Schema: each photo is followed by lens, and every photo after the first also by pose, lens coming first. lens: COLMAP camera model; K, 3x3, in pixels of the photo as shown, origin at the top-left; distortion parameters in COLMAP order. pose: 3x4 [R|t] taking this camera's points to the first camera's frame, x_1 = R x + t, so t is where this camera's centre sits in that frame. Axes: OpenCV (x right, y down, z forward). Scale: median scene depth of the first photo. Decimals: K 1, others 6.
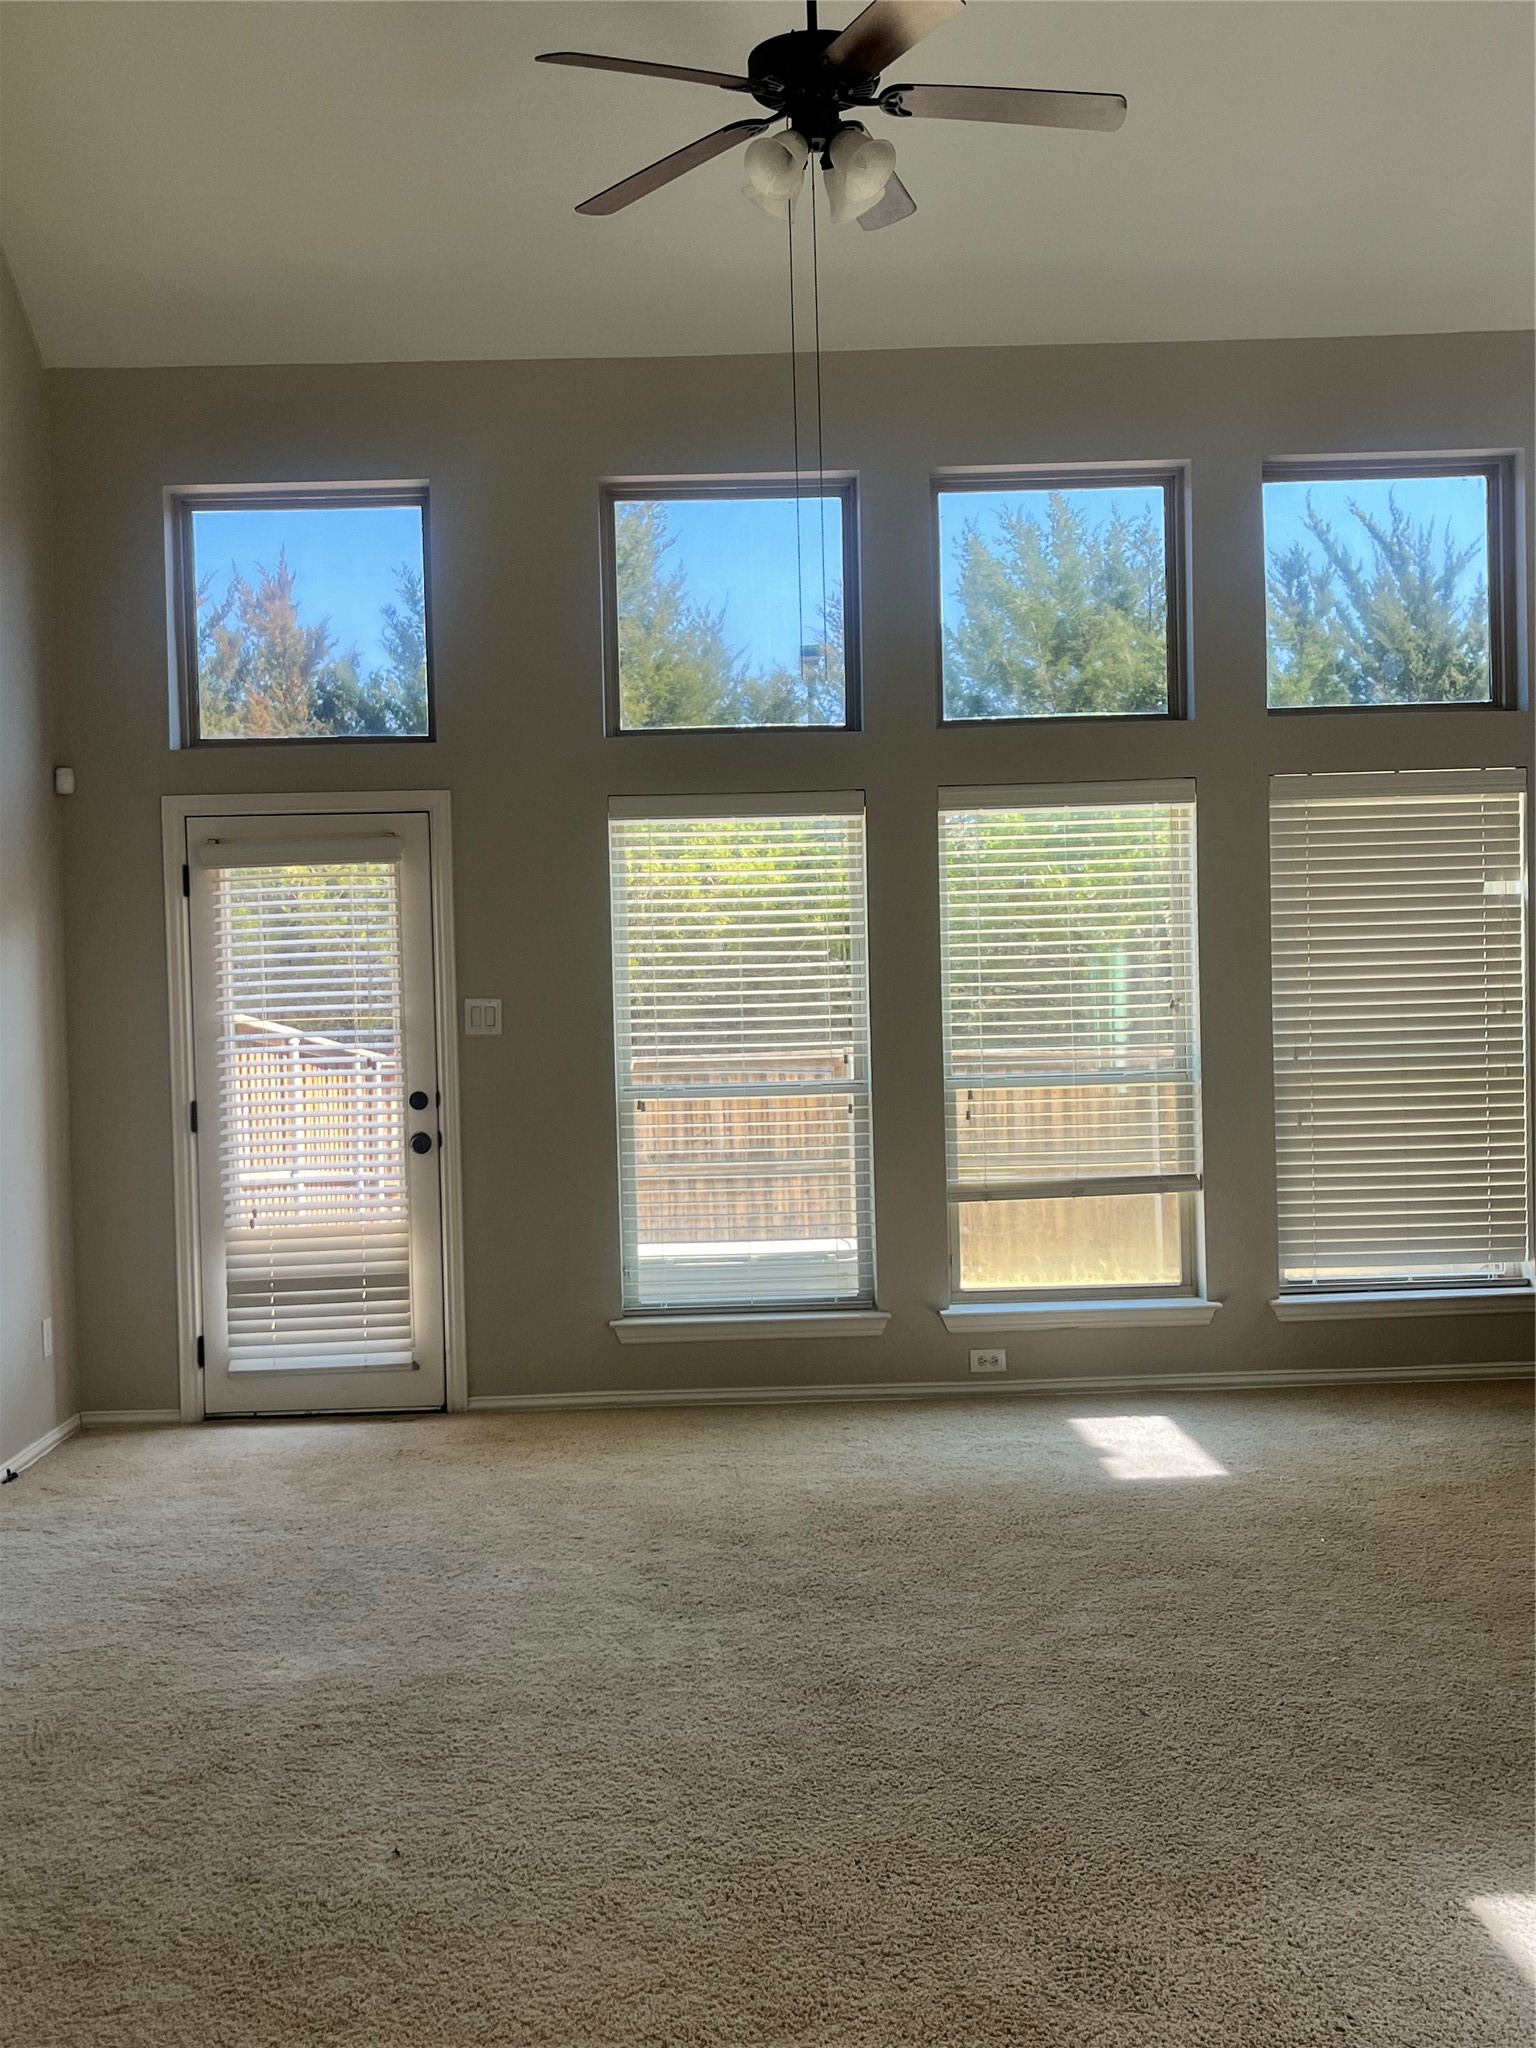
lens RADIAL K [[2147.2, 0, 766.8], [0, 2147.2, 1037.8], [0, 0, 1]] dist [0.028488, 0.000000]
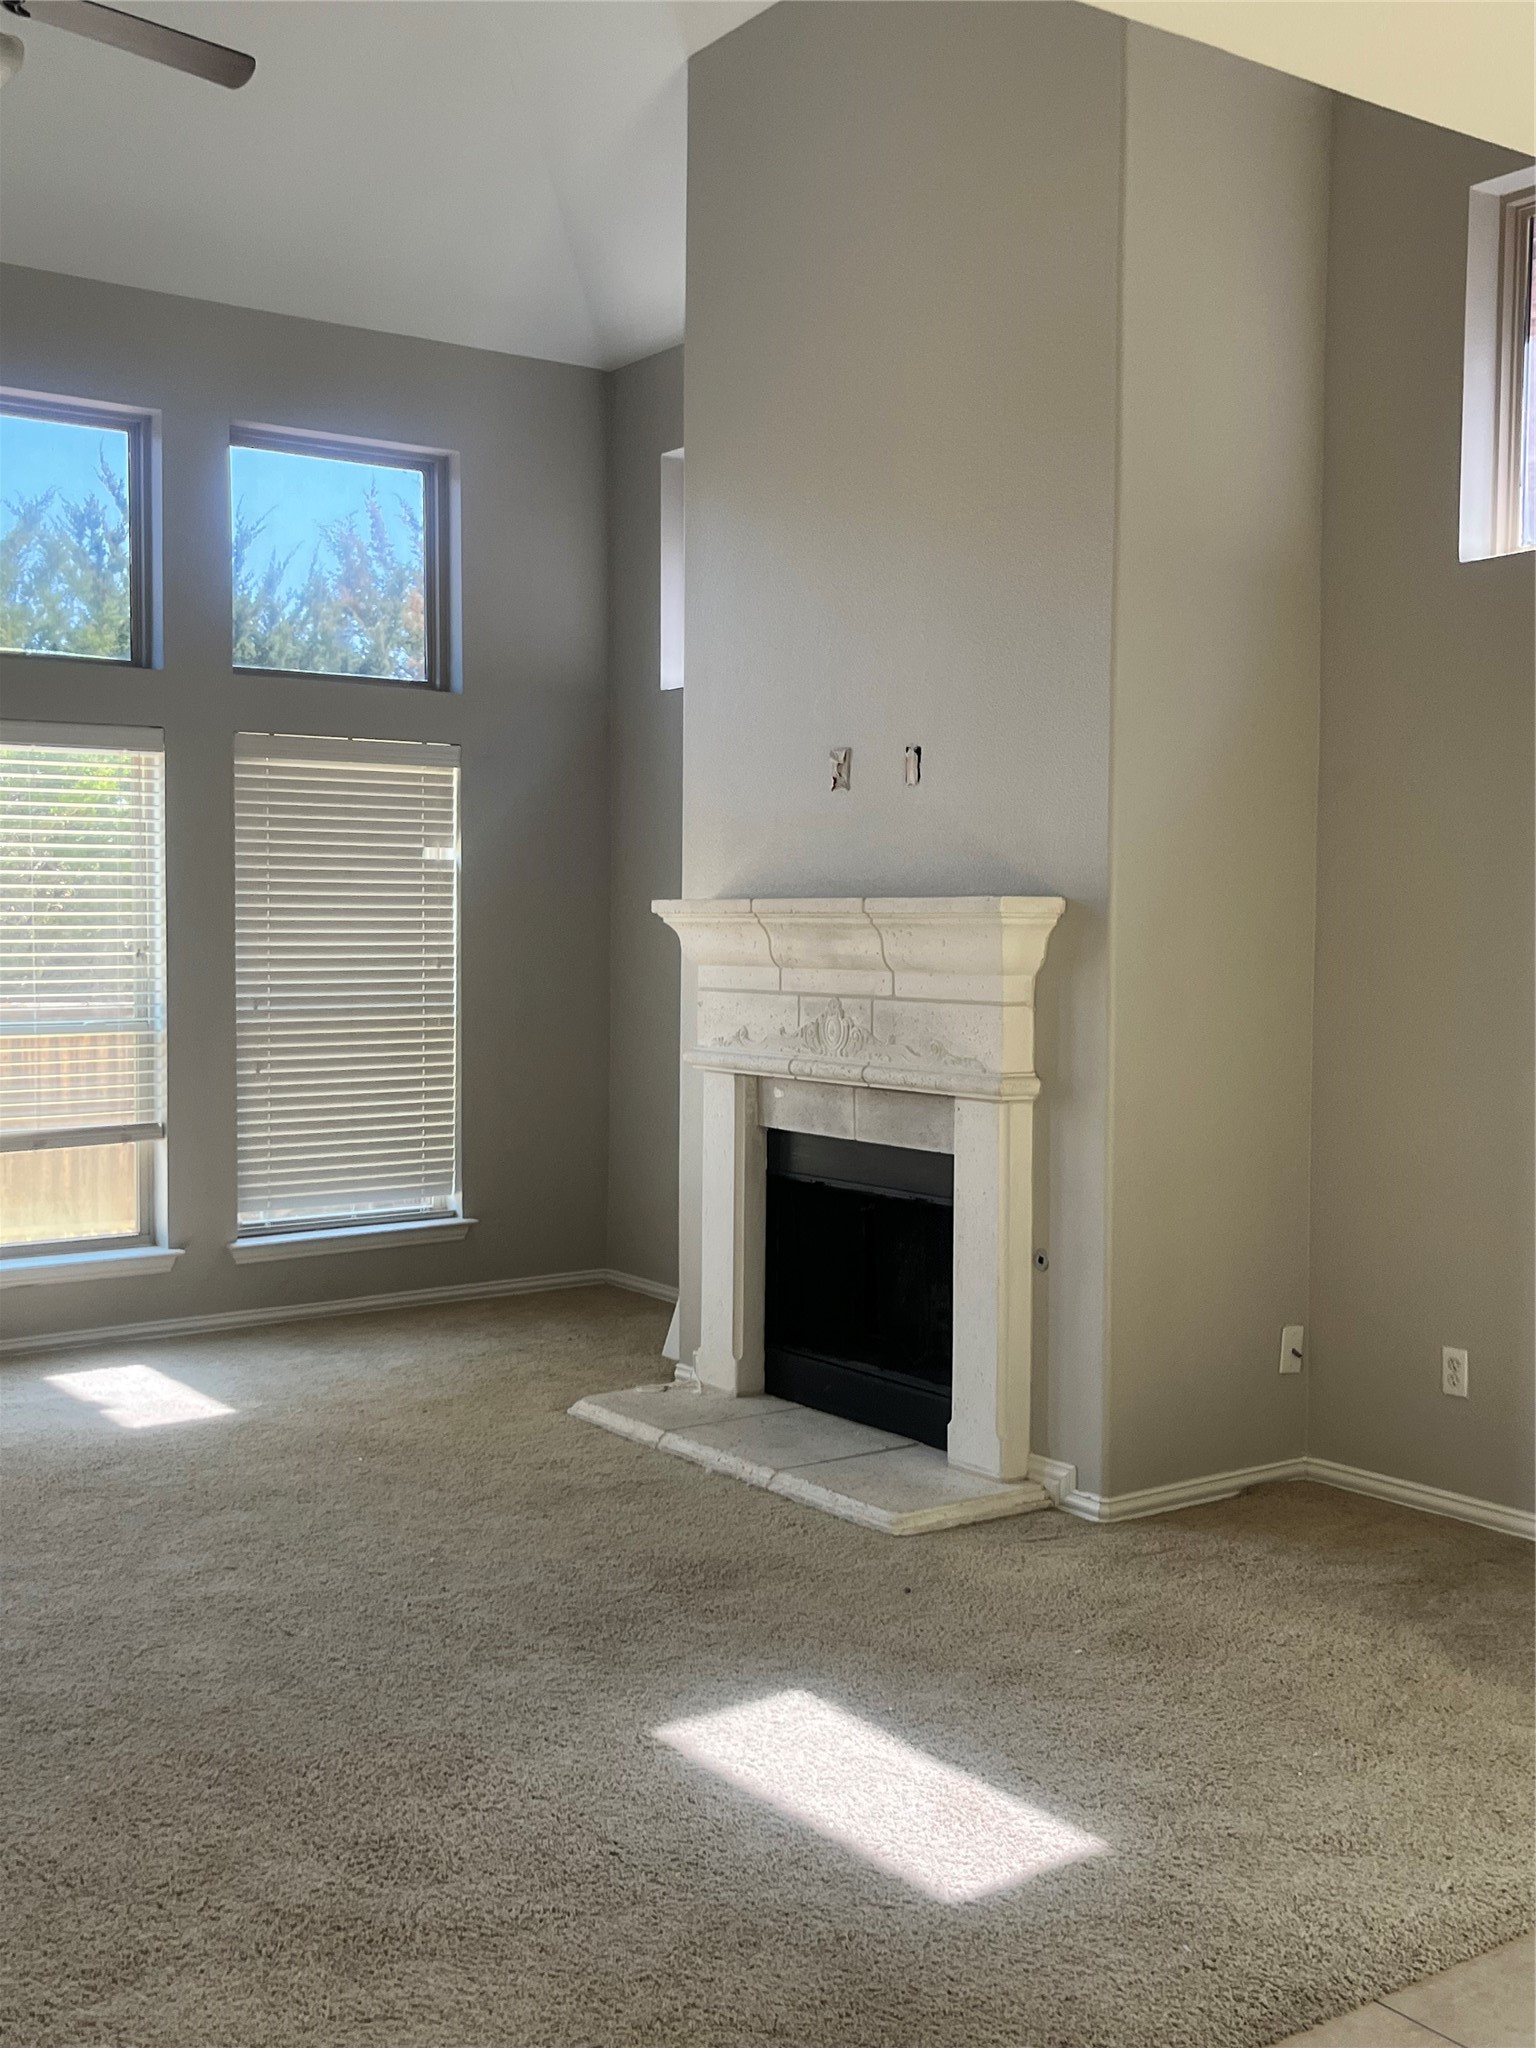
lens RADIAL K [[2147.2, 0, 761.7], [0, 2147.2, 1011.8], [0, 0, 1]] dist [0.028488, 0.000000]
pose [[0.819944, 0.007051, 0.572401, -0.159193], [-0.010781, 0.999937, 0.003127, 0.005848], [-0.572343, -0.008735, 0.819968, 0.015547]]
